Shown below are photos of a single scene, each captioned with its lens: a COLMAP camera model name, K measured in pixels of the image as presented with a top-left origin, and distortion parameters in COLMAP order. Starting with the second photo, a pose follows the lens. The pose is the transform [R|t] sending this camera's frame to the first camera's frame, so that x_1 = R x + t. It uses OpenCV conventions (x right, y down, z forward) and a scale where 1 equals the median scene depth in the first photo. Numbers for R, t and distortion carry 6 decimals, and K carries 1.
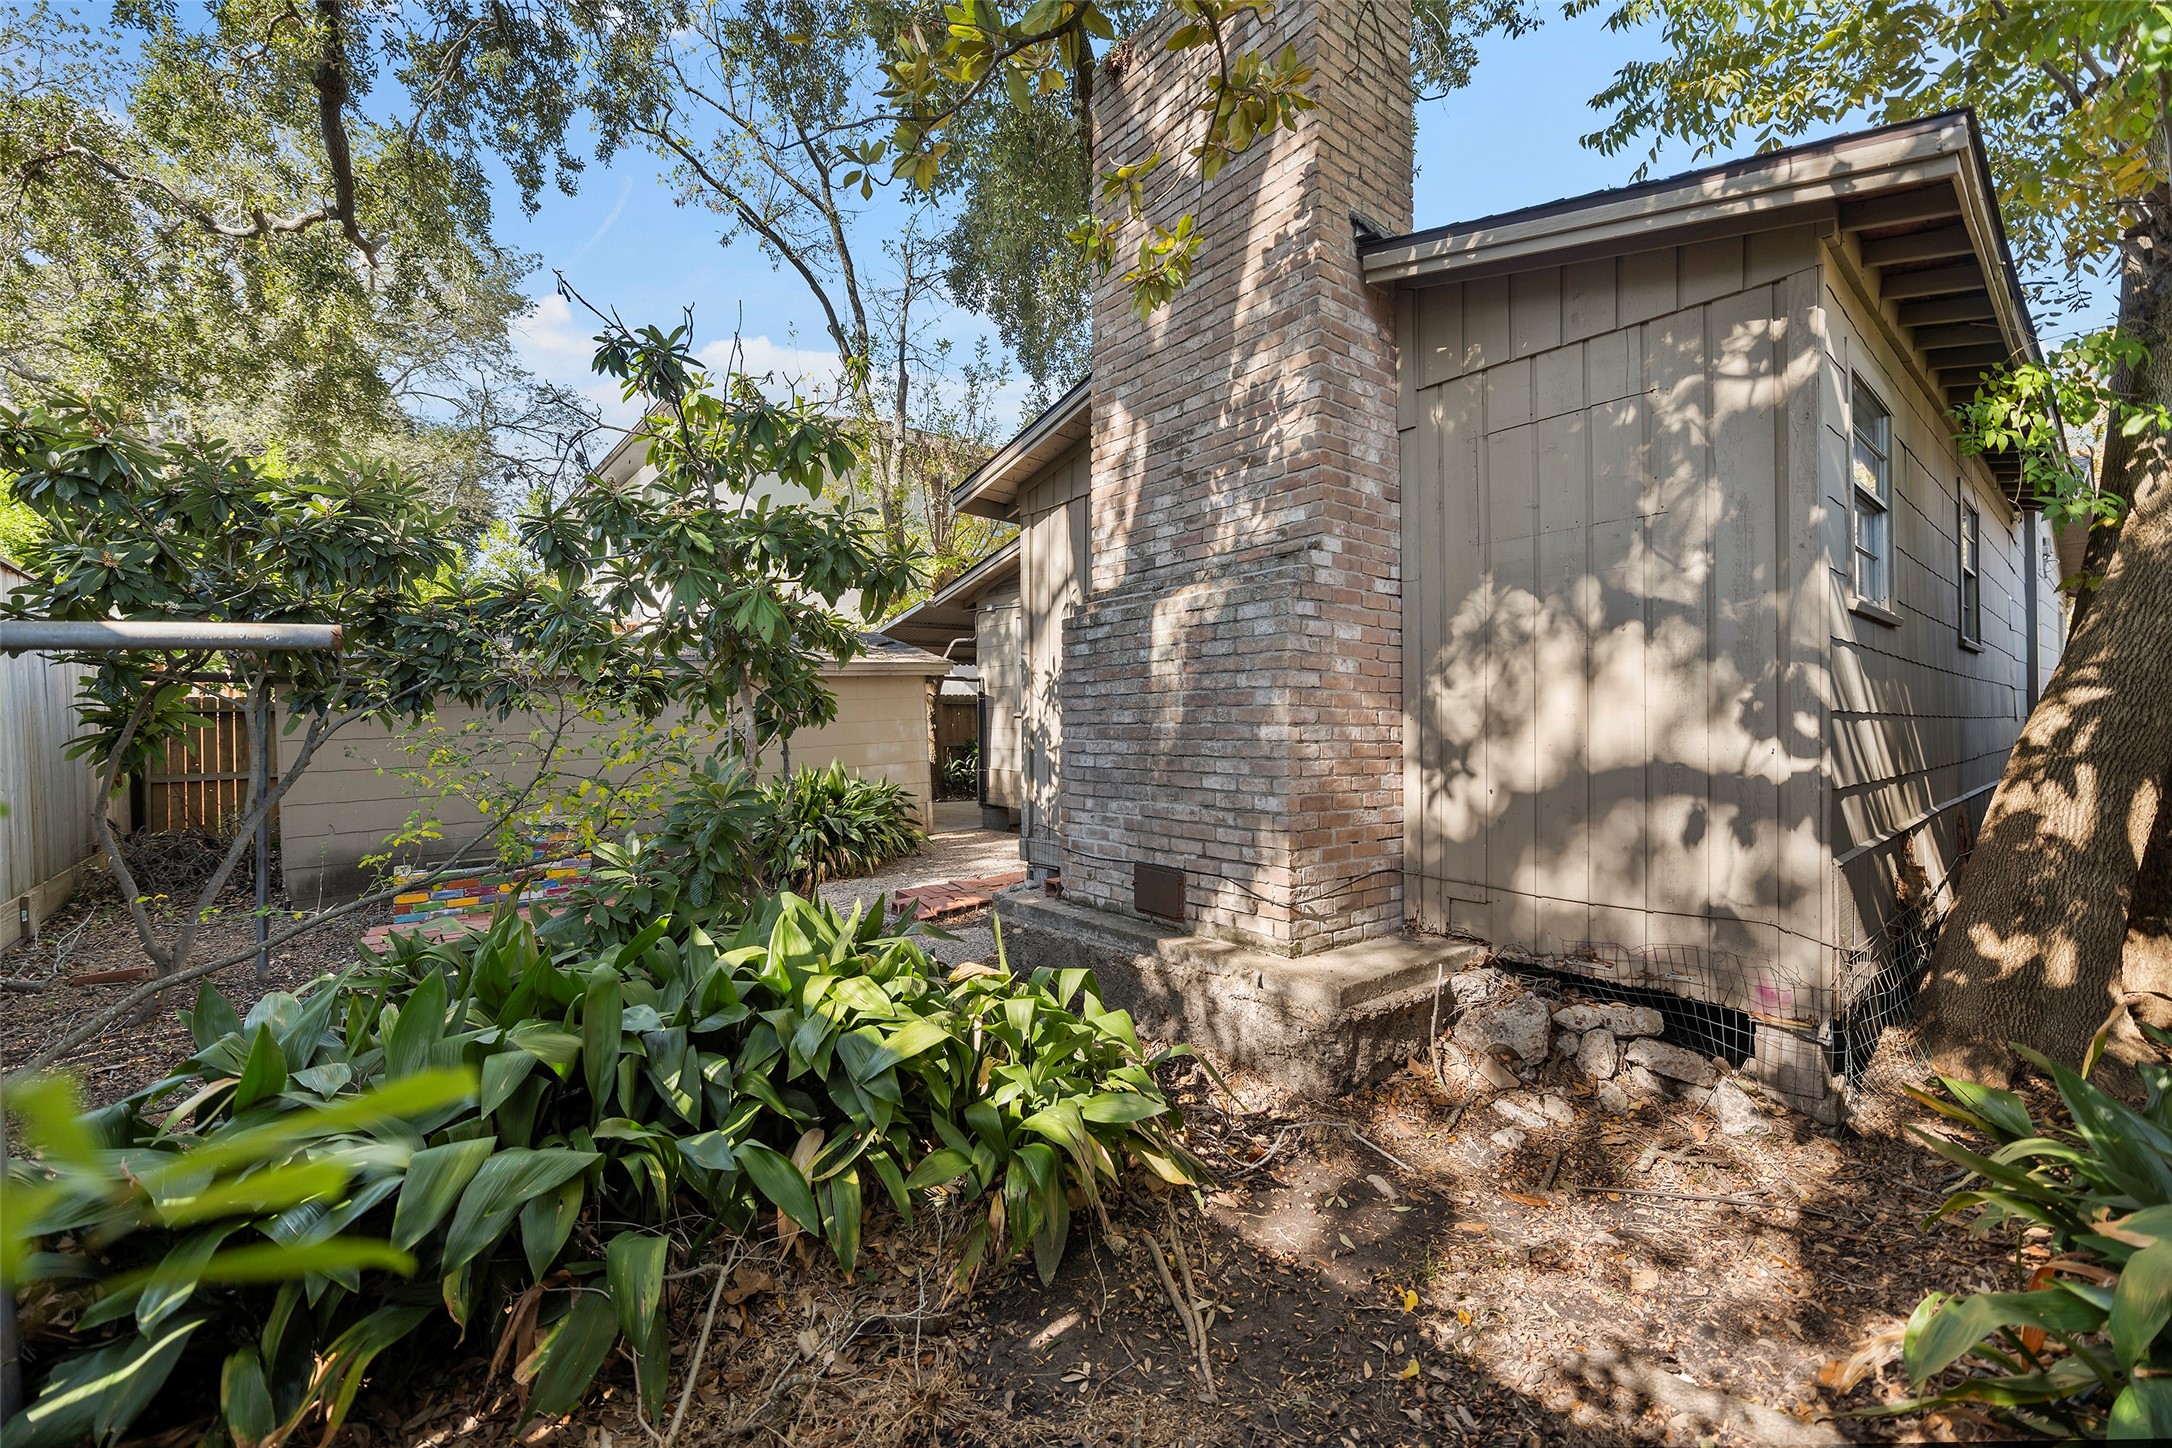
lens RADIAL K [[874.2, 0, 1084.0], [0, 874.2, 726.6], [0, 0, 1]] dist [-0.004711, -0.000555]
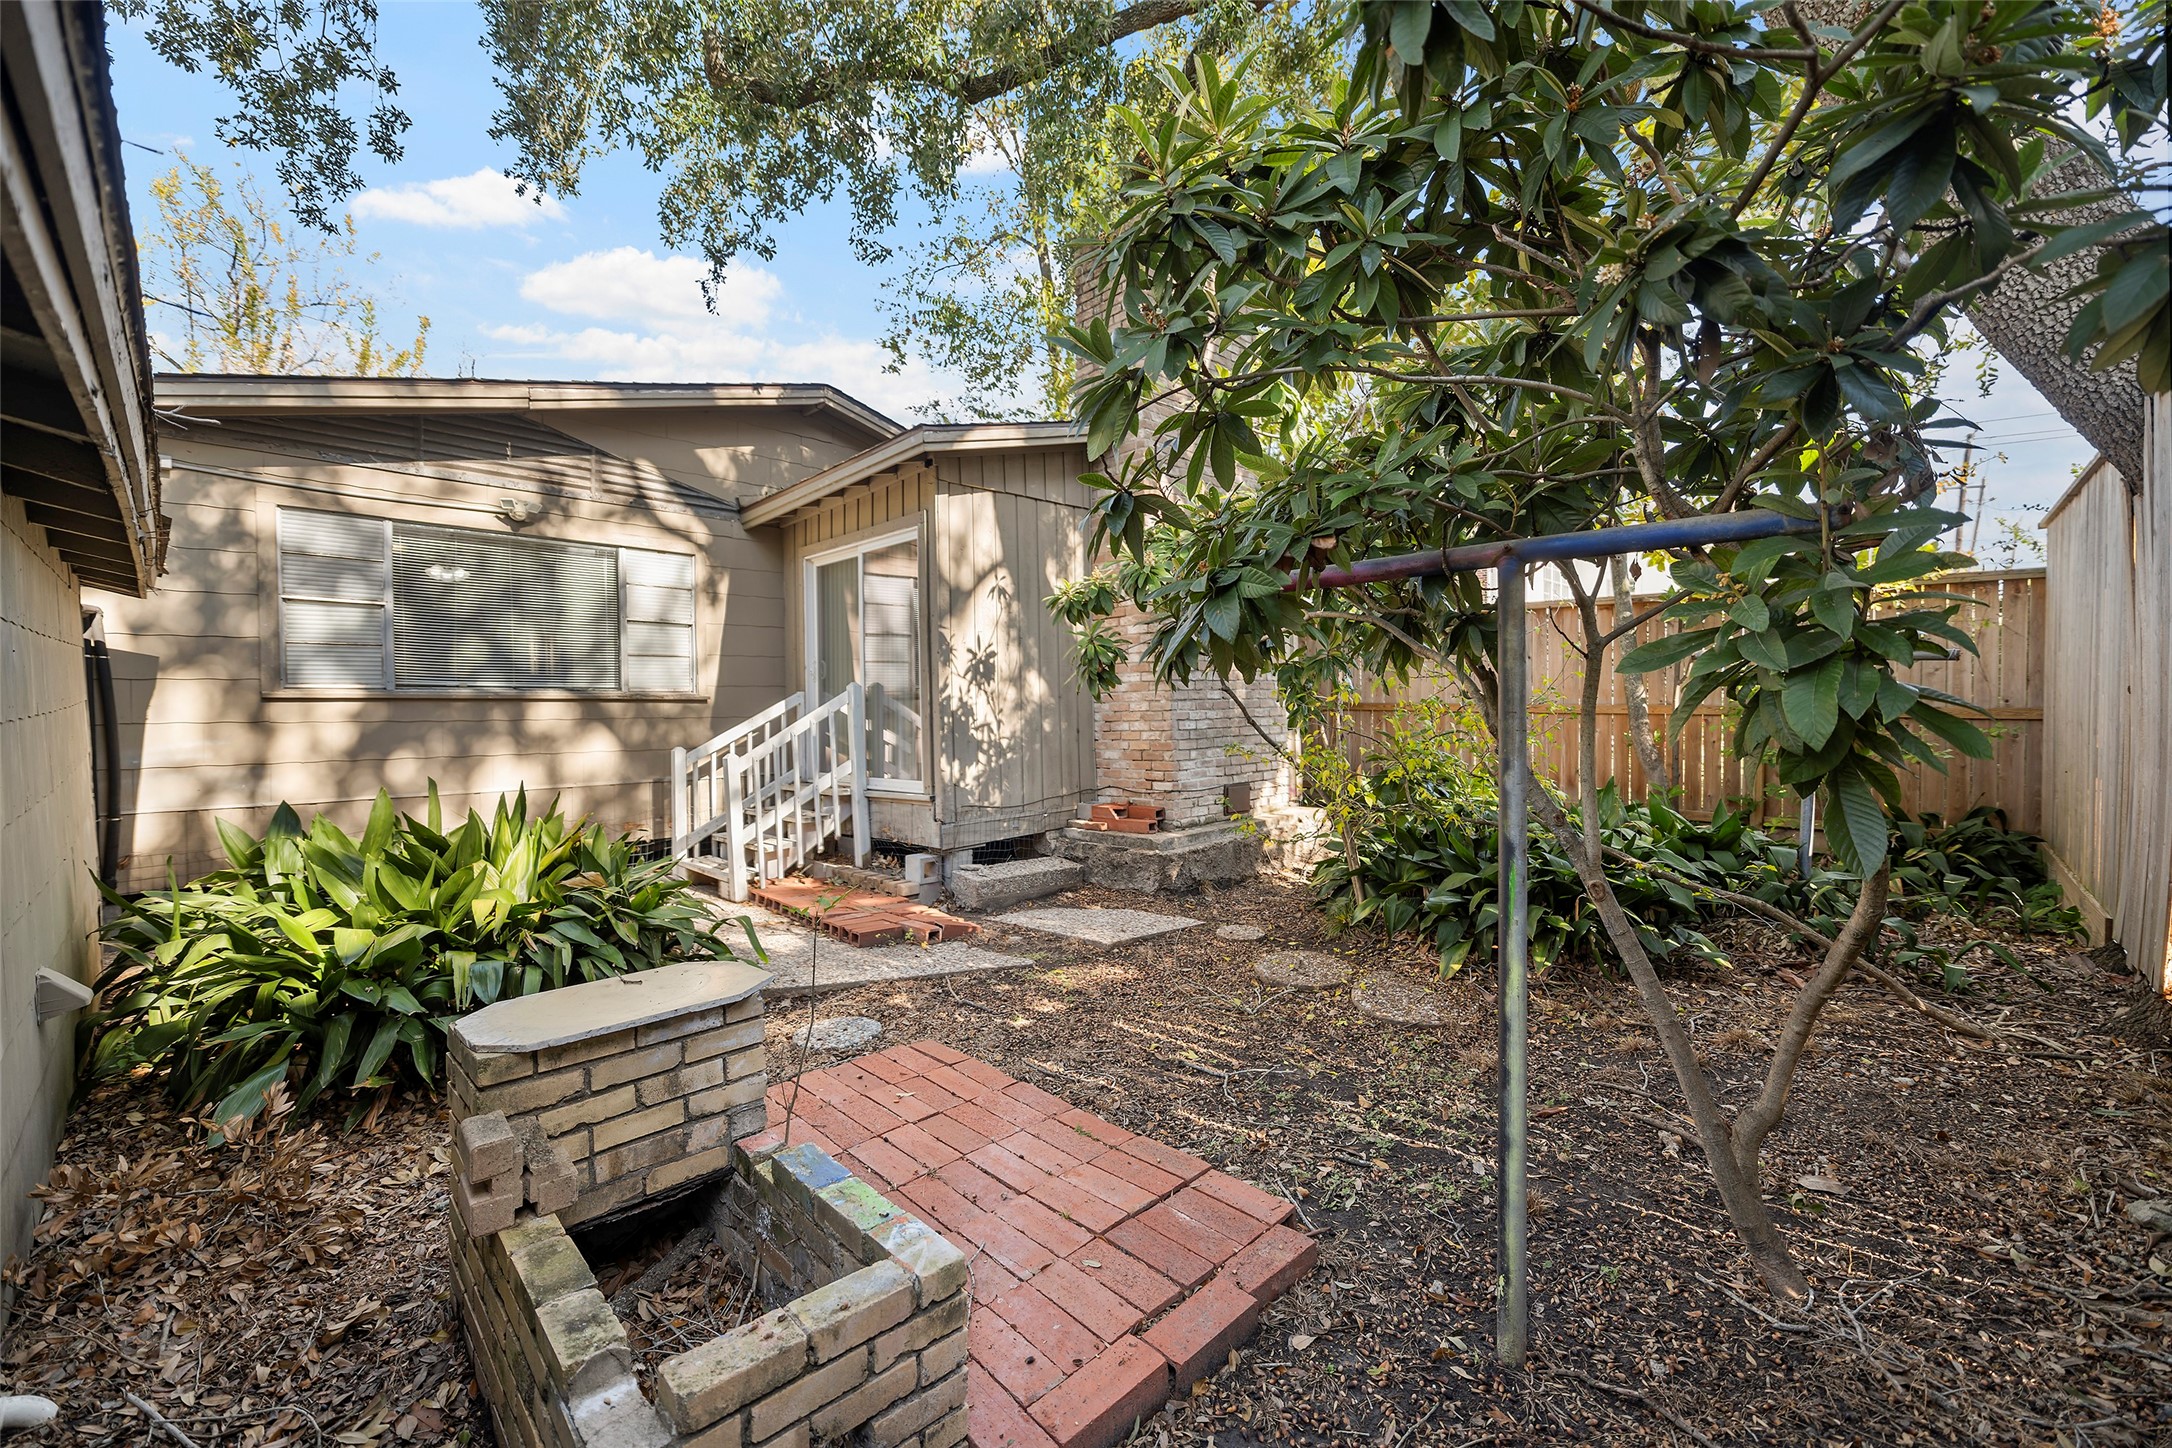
lens RADIAL K [[874.2, 0, 1084.0], [0, 874.2, 726.6], [0, 0, 1]] dist [-0.004711, -0.000555]
pose [[-0.091281, -0.016687, 0.995685, -1.053120], [0.019235, 0.999643, 0.018517, 0.008444], [-0.995639, 0.020843, -0.090928, 0.971468]]
